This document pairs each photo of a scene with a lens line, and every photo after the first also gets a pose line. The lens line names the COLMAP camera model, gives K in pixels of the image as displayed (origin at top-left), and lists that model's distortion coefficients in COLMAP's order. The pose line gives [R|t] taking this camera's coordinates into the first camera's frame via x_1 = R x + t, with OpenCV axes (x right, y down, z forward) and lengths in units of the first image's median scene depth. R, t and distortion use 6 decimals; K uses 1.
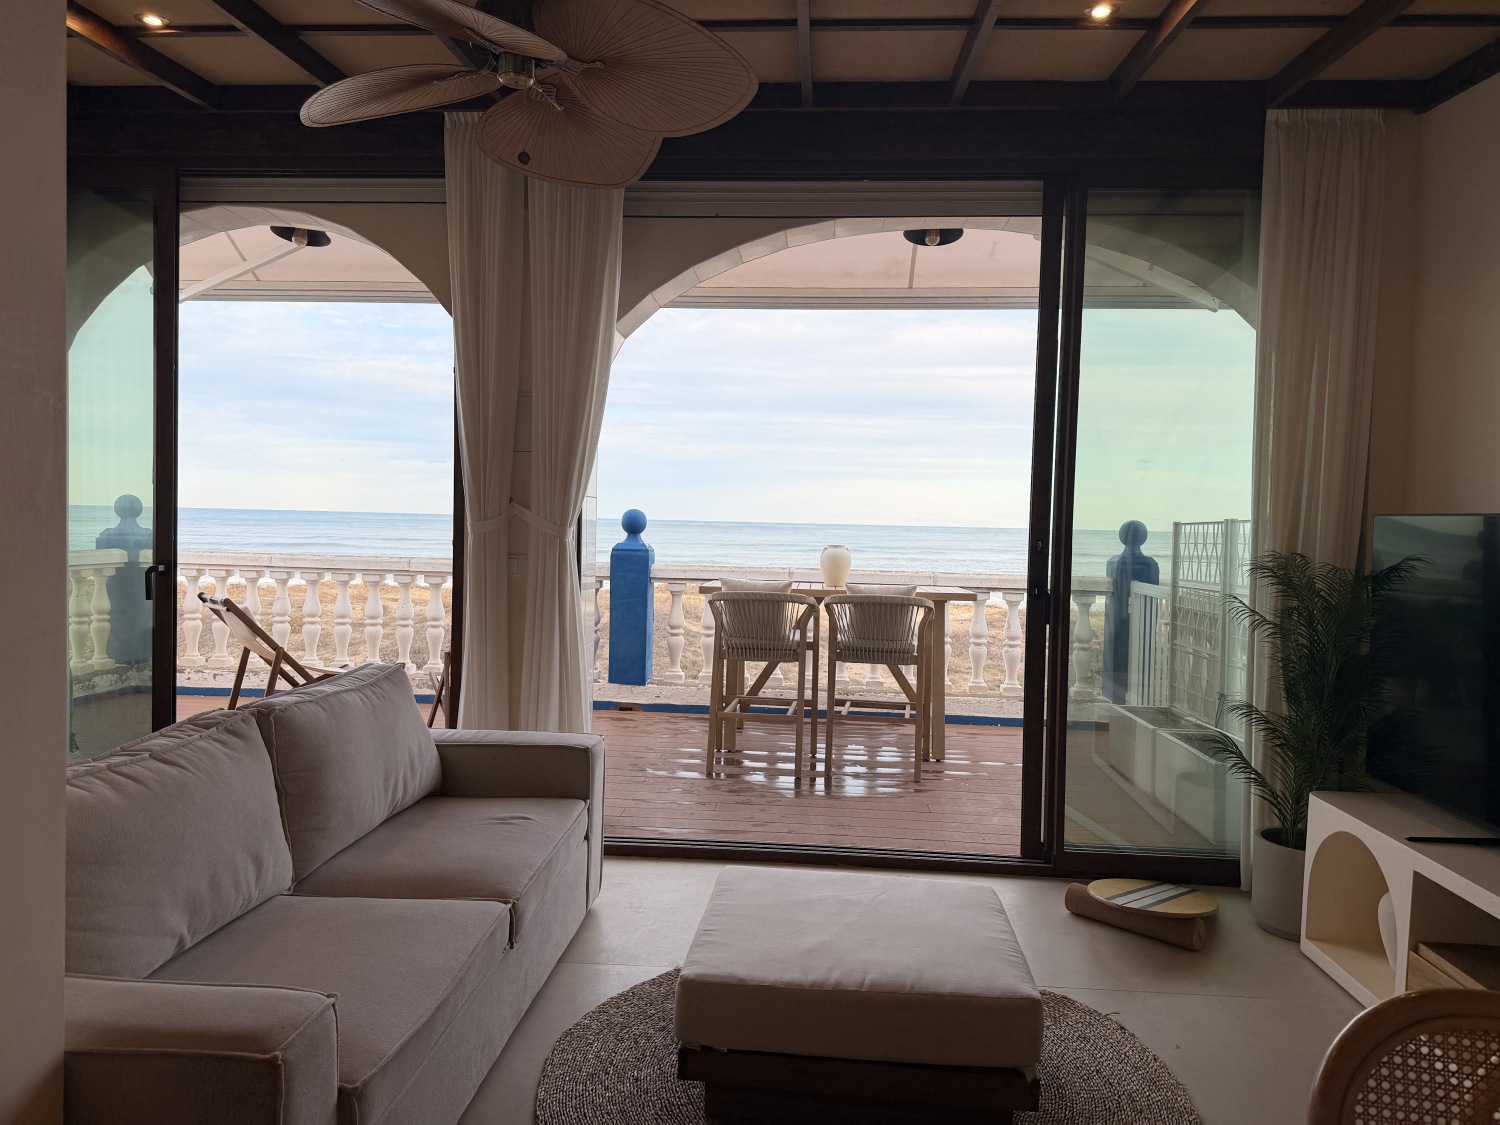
lens RADIAL K [[1035.4, 0, 743.2], [0, 1035.4, 581.8], [0, 0, 1]] dist [0.051153, -0.056286]
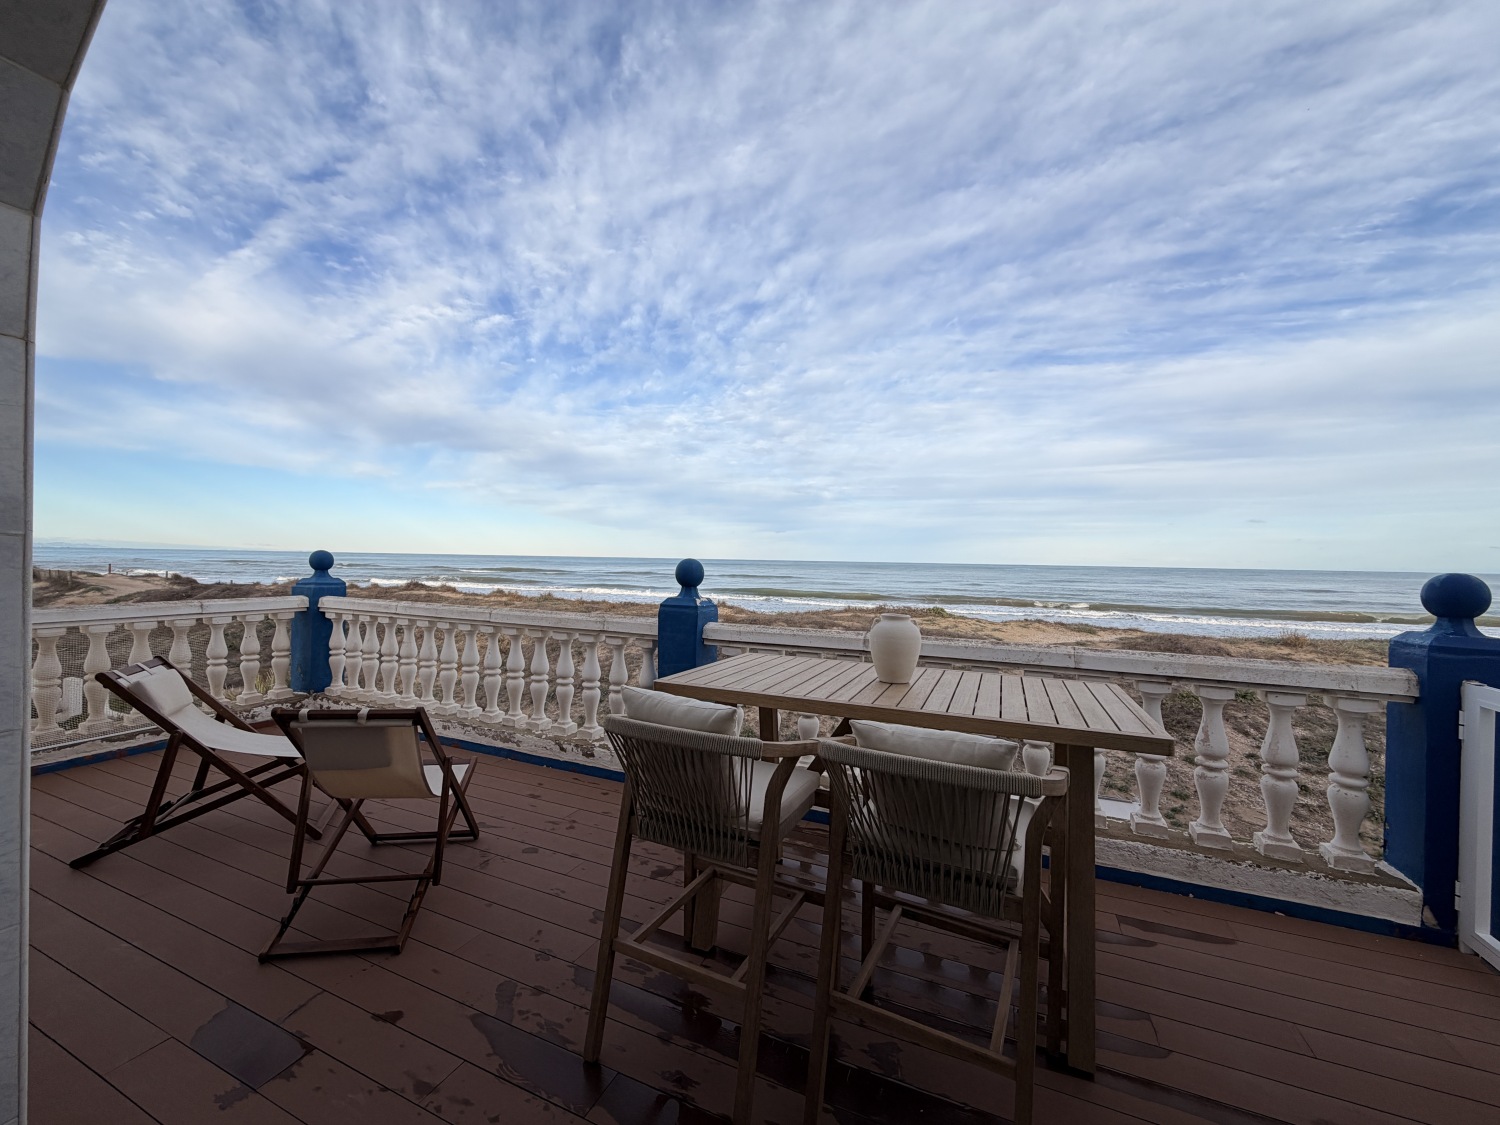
lens RADIAL K [[590.6, 0, 745.4], [0, 590.6, 566.7], [0, 0, 1]] dist [-0.001003, 0.000245]
pose [[0.942616, -0.000766, -0.333877, 0.107325], [-0.017339, 0.998536, -0.051242, -0.040093], [0.333427, 0.054090, 0.941223, 0.549410]]
